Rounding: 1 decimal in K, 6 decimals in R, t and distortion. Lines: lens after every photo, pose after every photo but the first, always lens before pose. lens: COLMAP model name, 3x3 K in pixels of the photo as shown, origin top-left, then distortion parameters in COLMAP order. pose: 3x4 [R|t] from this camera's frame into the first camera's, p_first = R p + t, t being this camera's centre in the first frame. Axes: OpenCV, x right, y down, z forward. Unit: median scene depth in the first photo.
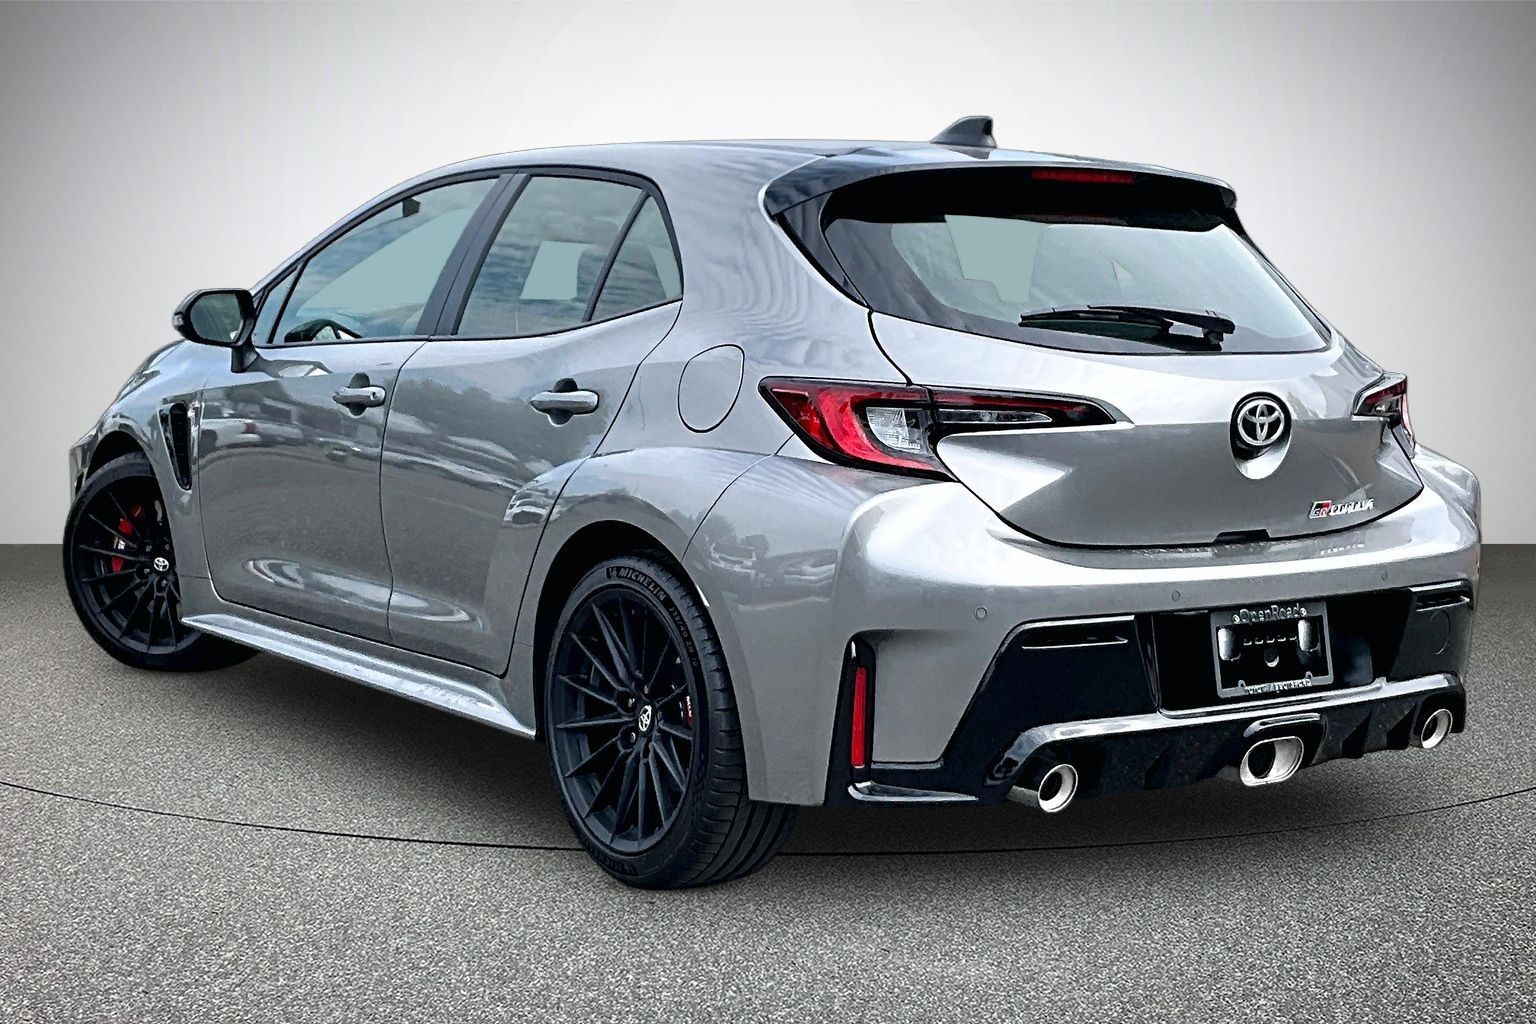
lens RADIAL K [[1909.9, 0, 767.6], [0, 1909.9, 512.9], [0, 0, 1]] dist [0.021175, 0.000000]
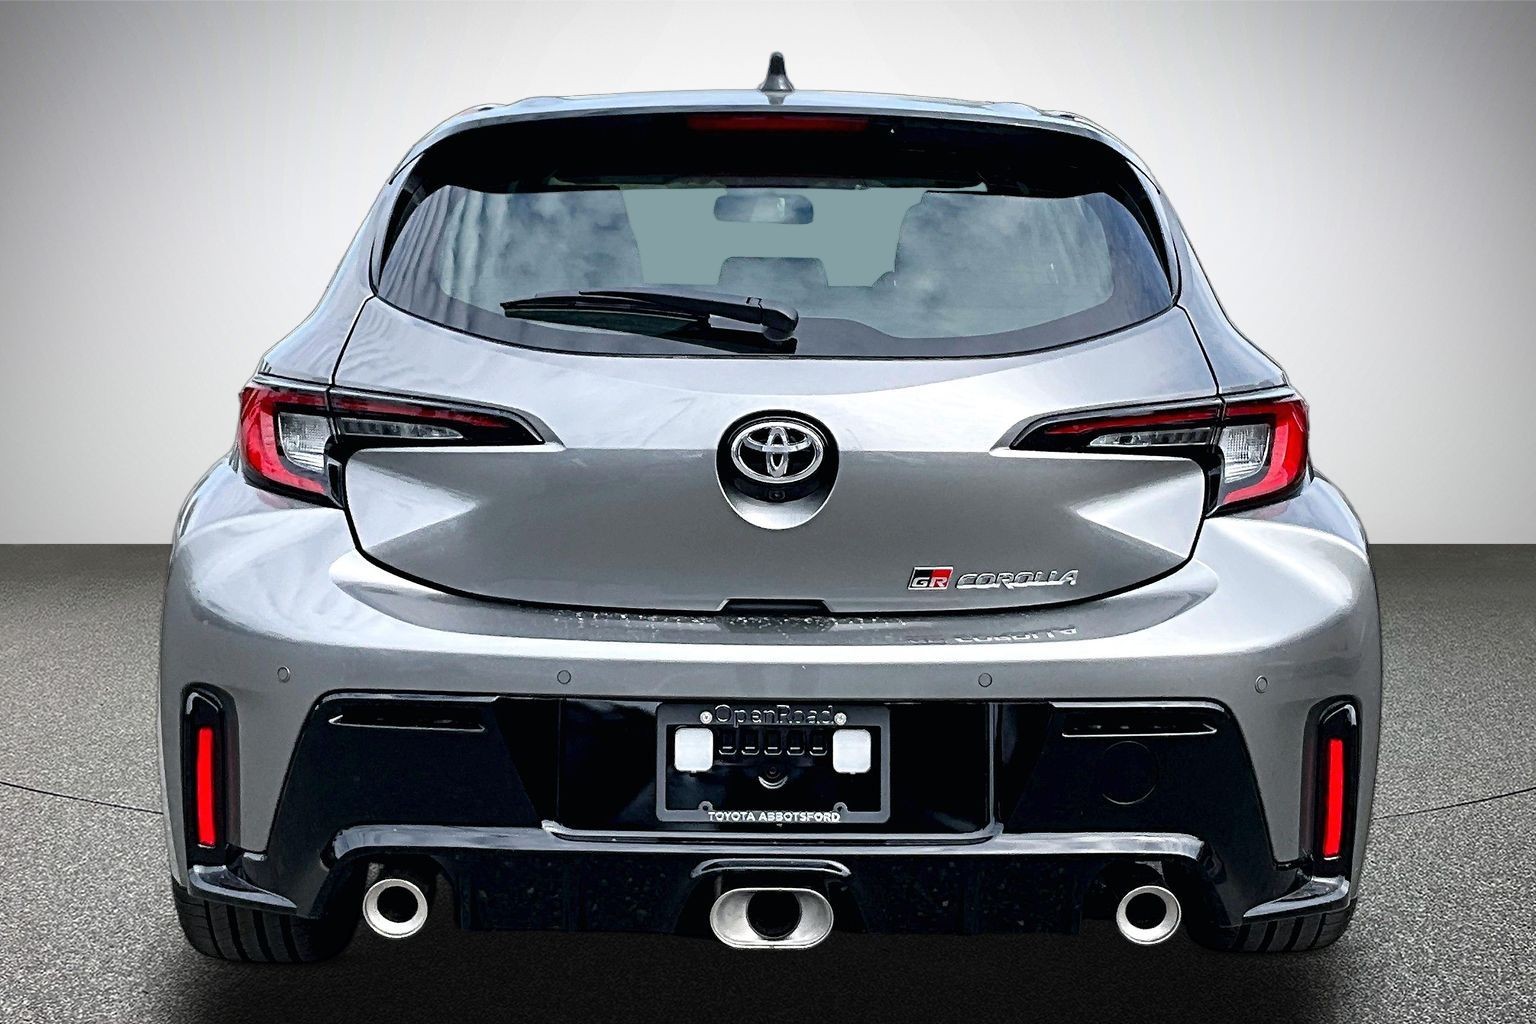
lens RADIAL K [[2072.7, 0, 767.9], [0, 2072.7, 511.9], [0, 0, 1]] dist [0.012545, 0.000000]
pose [[0.865053, 0.054623, -0.498698, 0.648820], [-0.057355, 0.998305, 0.009856, -0.032135], [0.498391, 0.020077, 0.866720, 0.315917]]
